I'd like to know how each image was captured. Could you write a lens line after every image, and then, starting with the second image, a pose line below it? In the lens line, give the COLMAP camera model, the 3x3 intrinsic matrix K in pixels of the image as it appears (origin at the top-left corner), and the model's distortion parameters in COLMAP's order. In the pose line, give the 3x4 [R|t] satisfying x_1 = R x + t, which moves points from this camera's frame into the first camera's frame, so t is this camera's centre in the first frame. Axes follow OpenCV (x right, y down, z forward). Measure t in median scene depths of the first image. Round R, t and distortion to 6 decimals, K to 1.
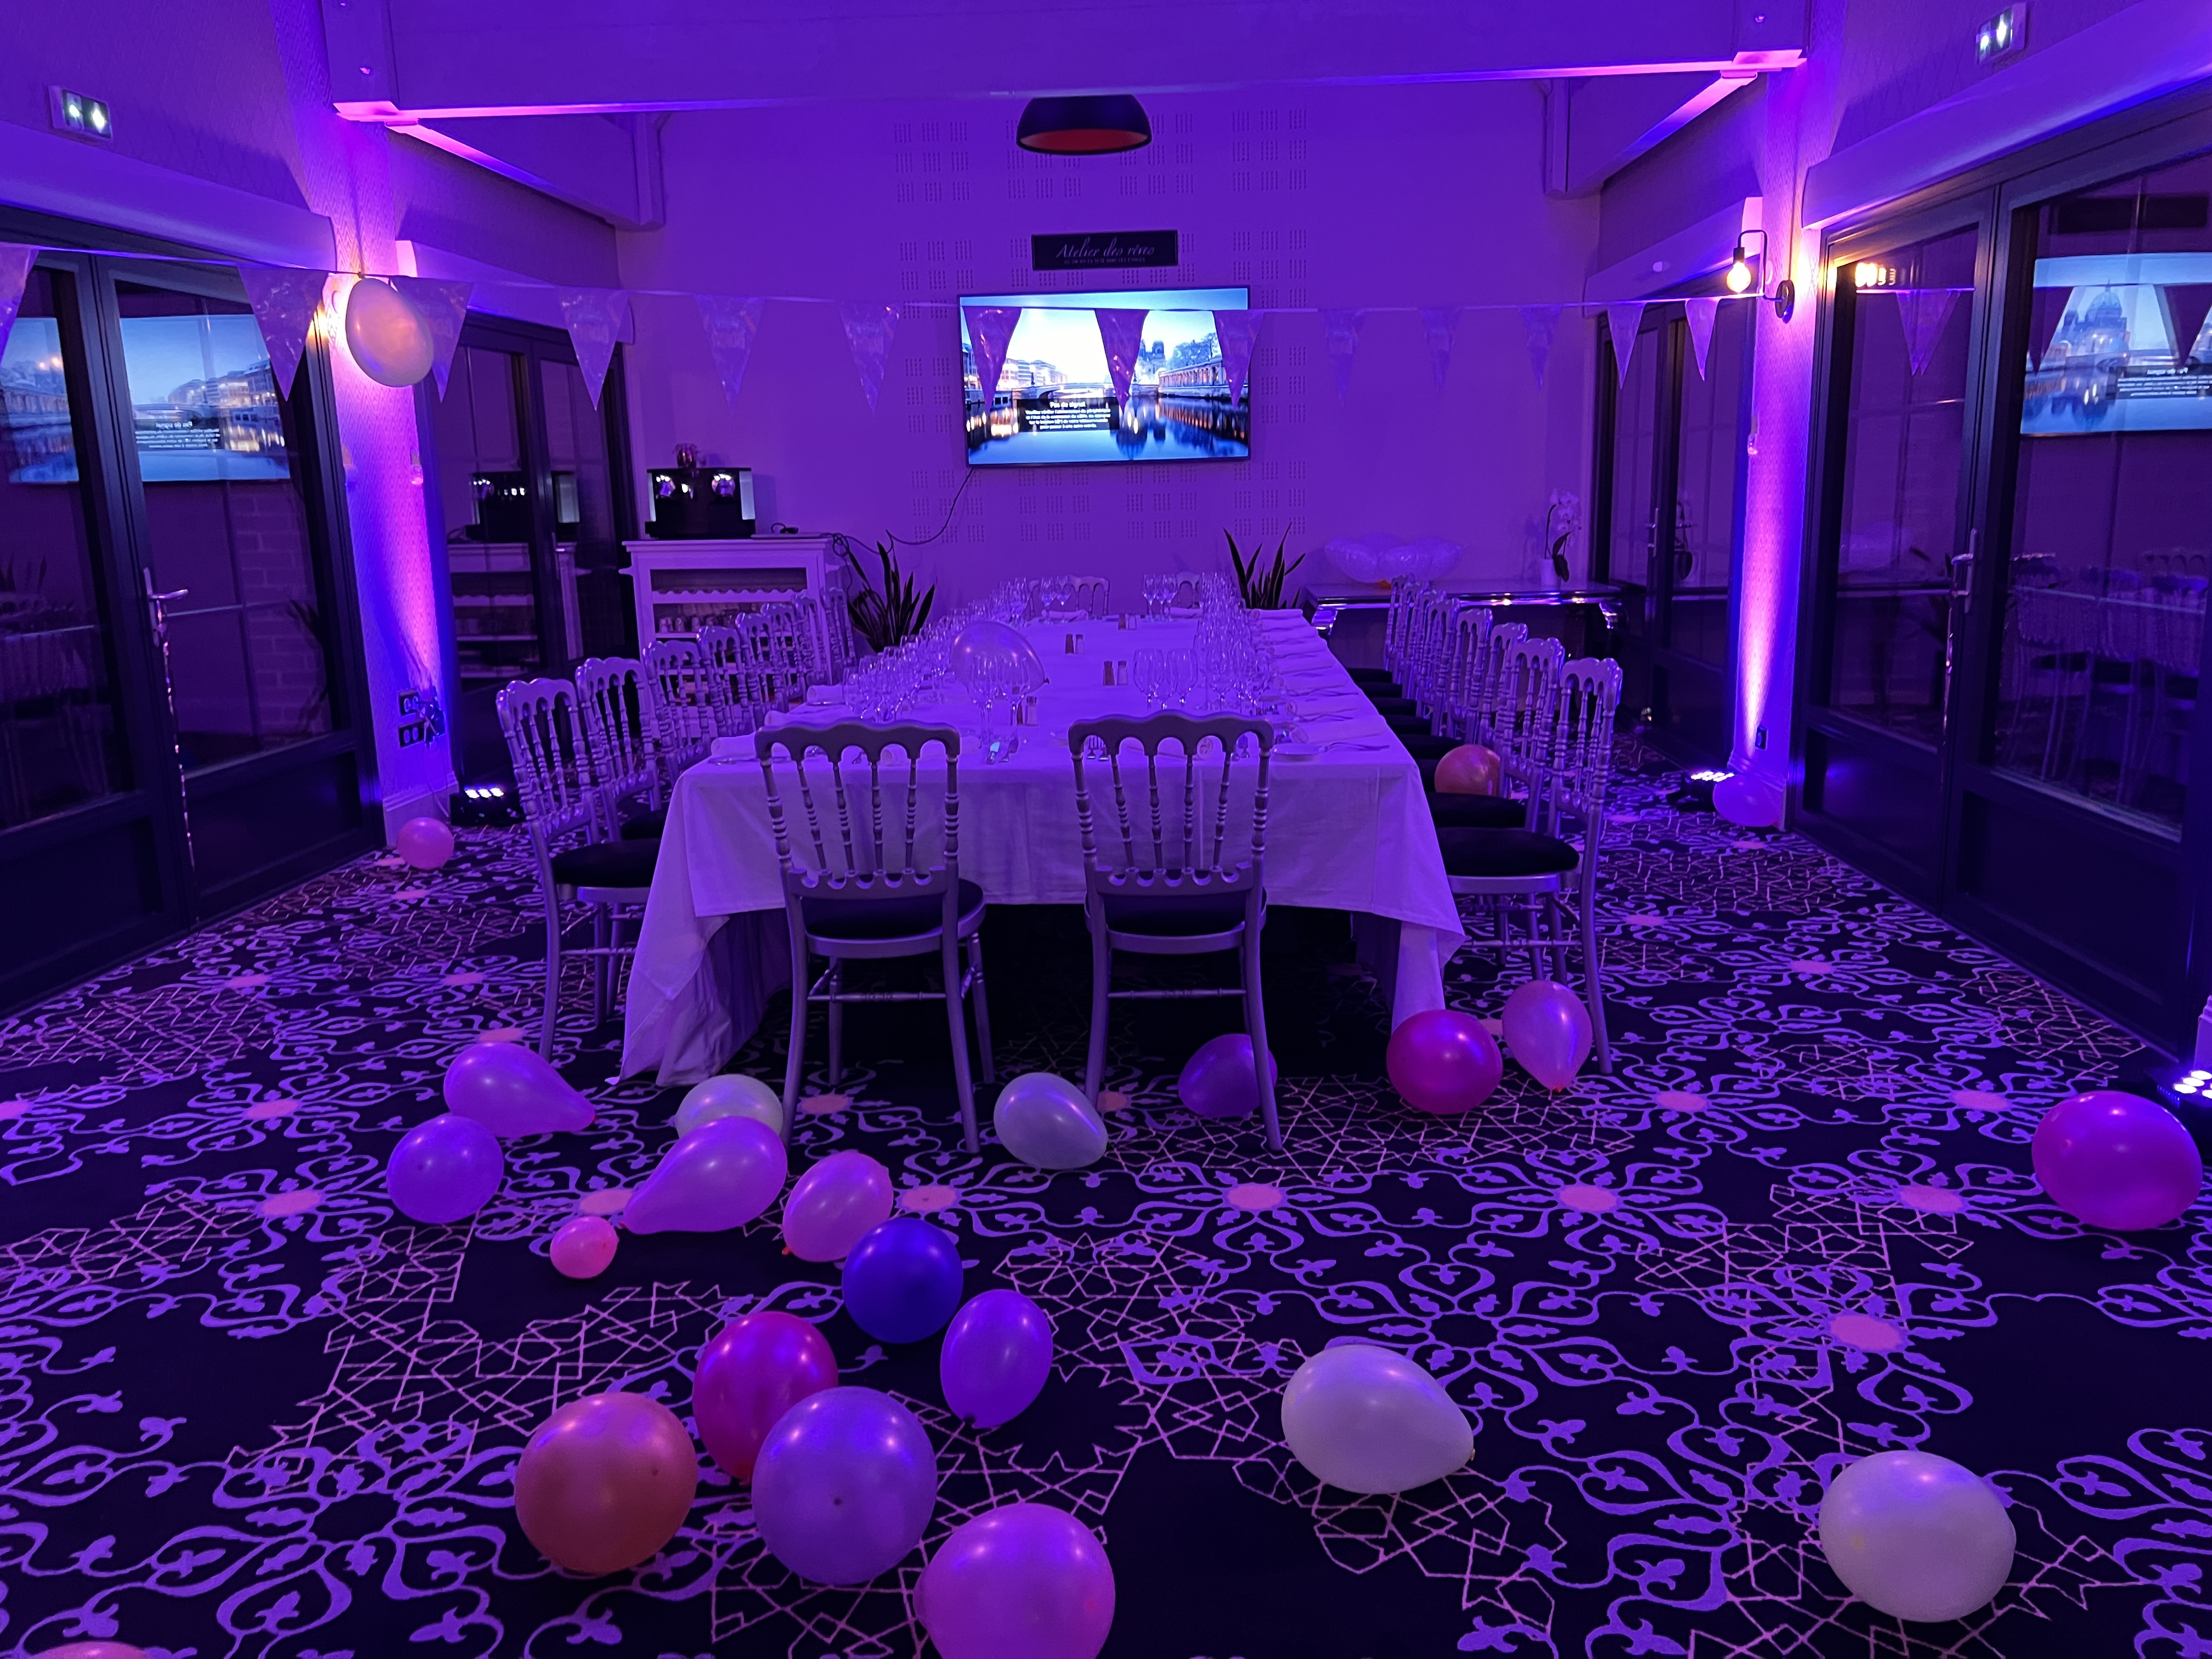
lens RADIAL K [[1653.9, 0, 1107.4], [0, 1653.9, 824.4], [0, 0, 1]] dist [0.049668, -0.054658]
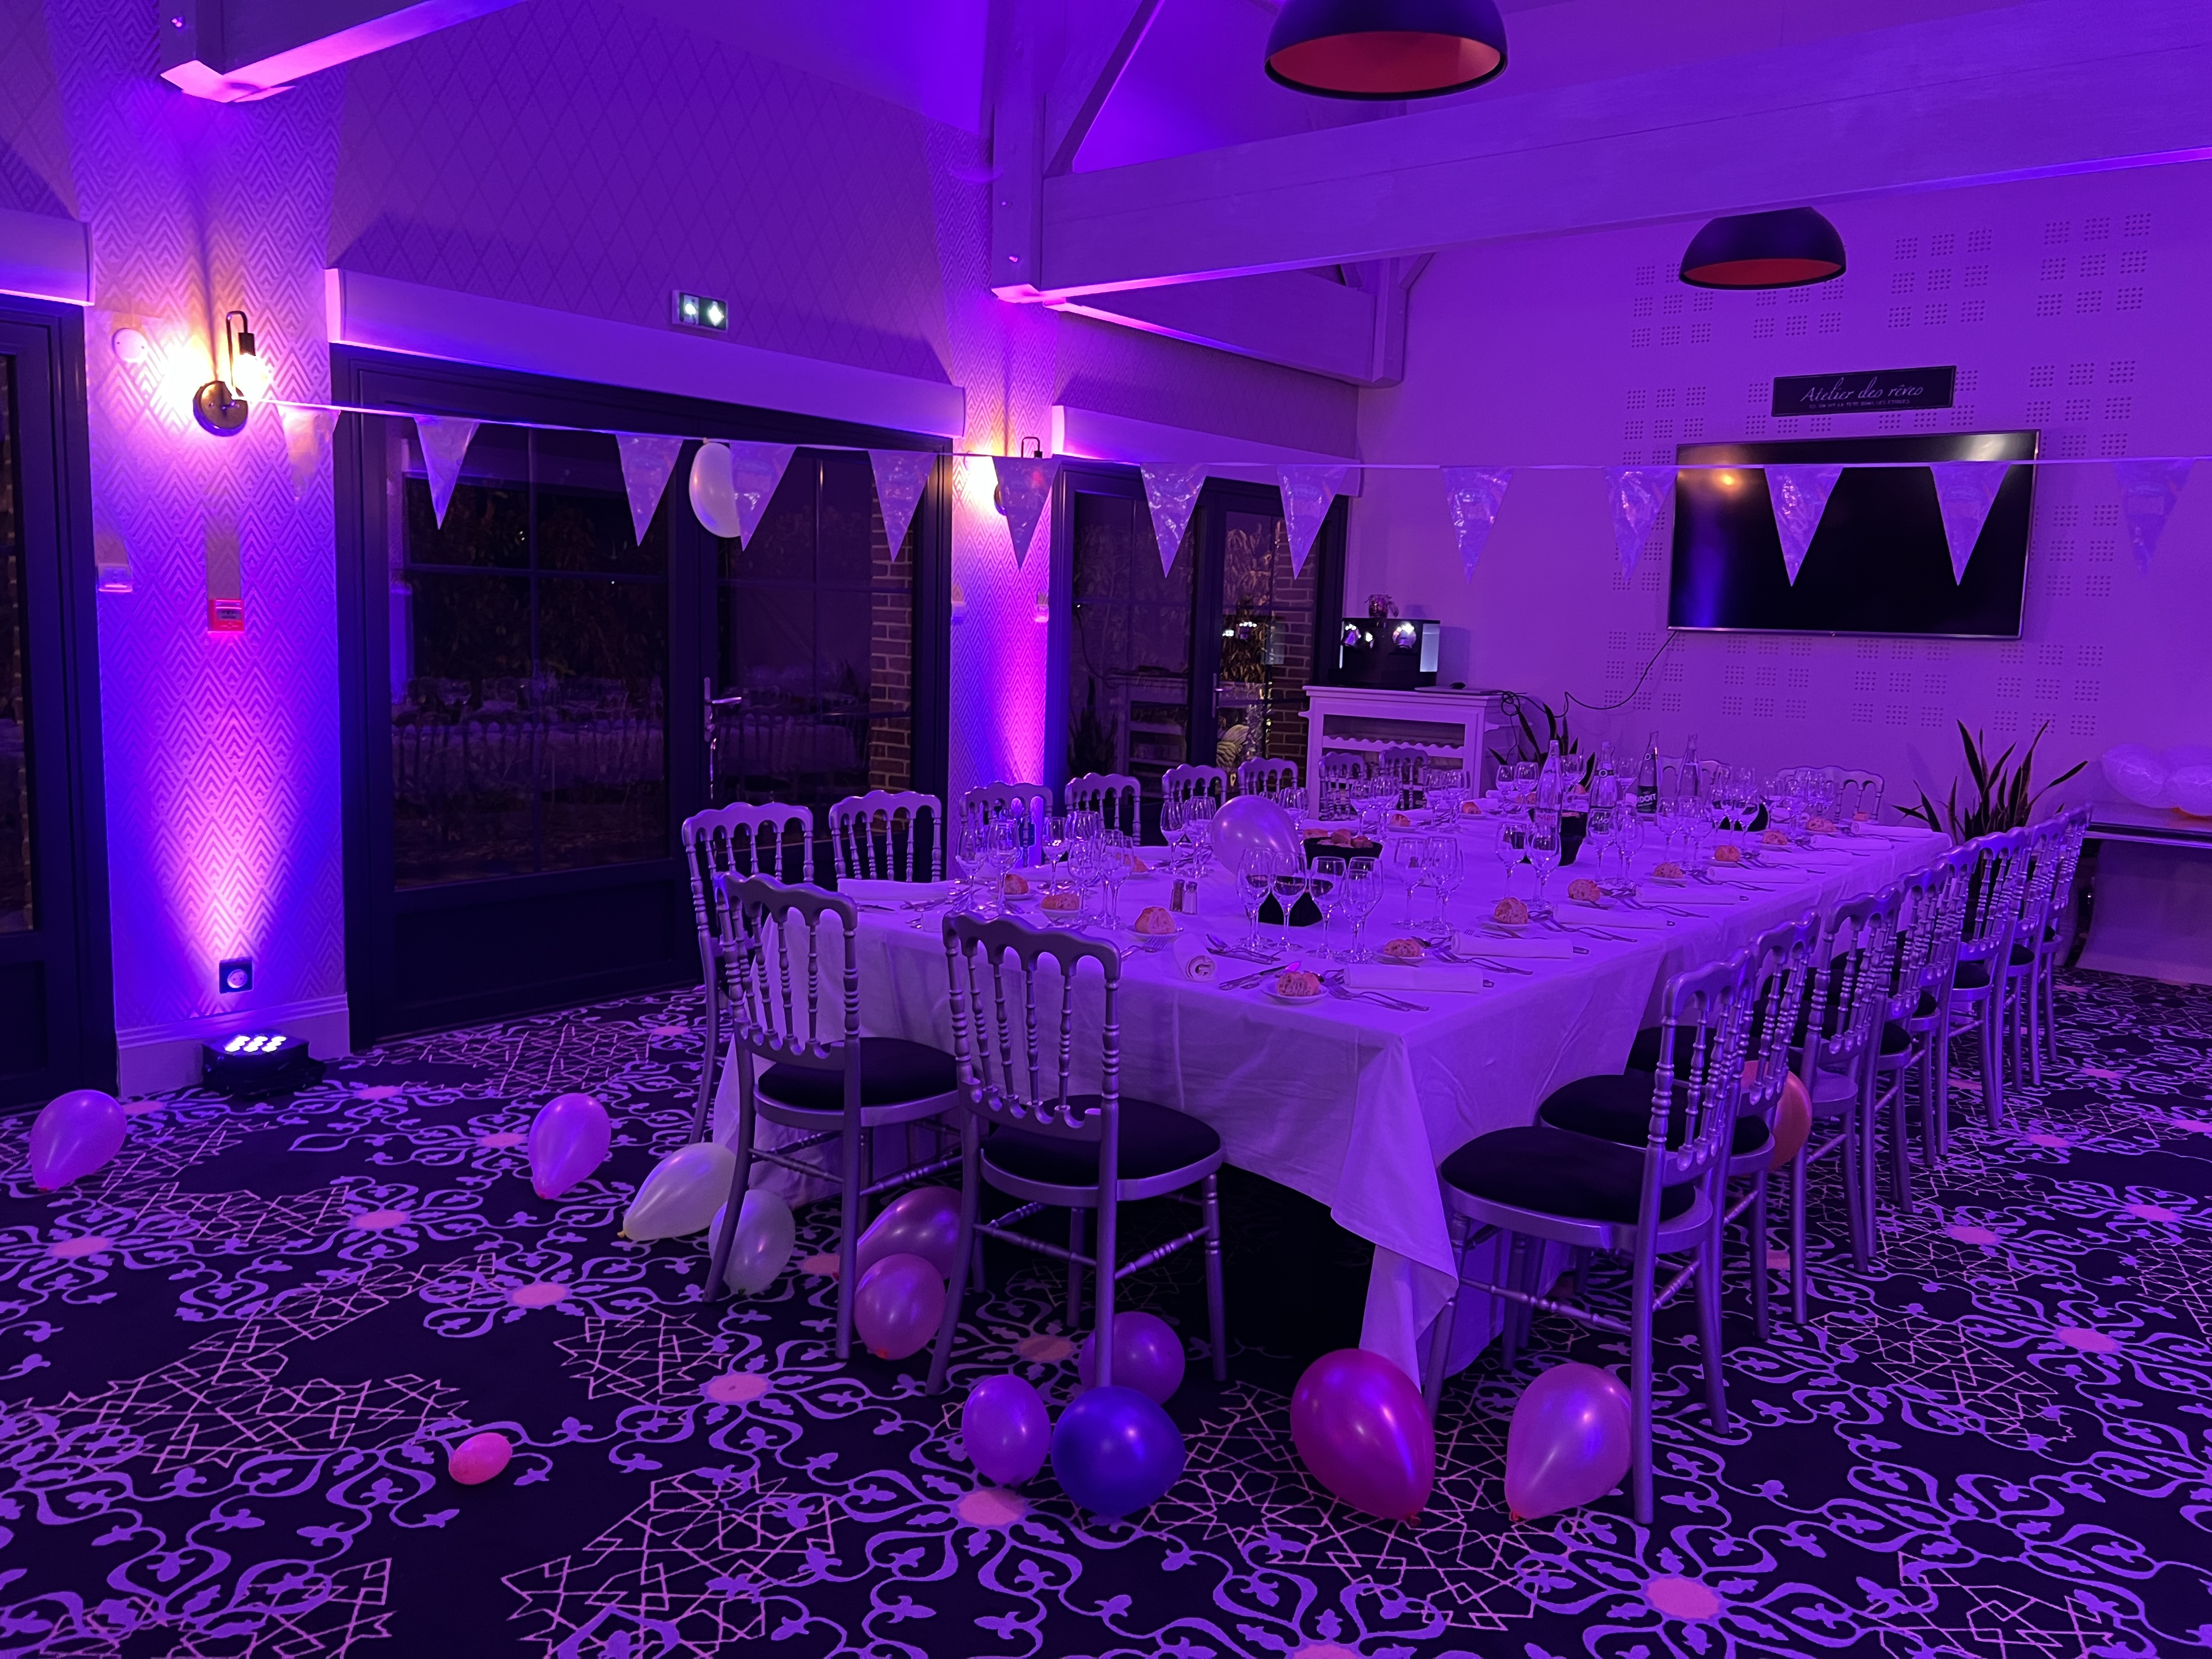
lens RADIAL K [[1653.9, 0, 1105.9], [0, 1653.9, 825.9], [0, 0, 1]] dist [0.049668, -0.054658]
pose [[0.816297, 0.122696, -0.564451, 0.558217], [-0.168892, 0.985175, -0.030099, -0.096150], [0.552390, 0.119901, 0.824918, 0.293695]]
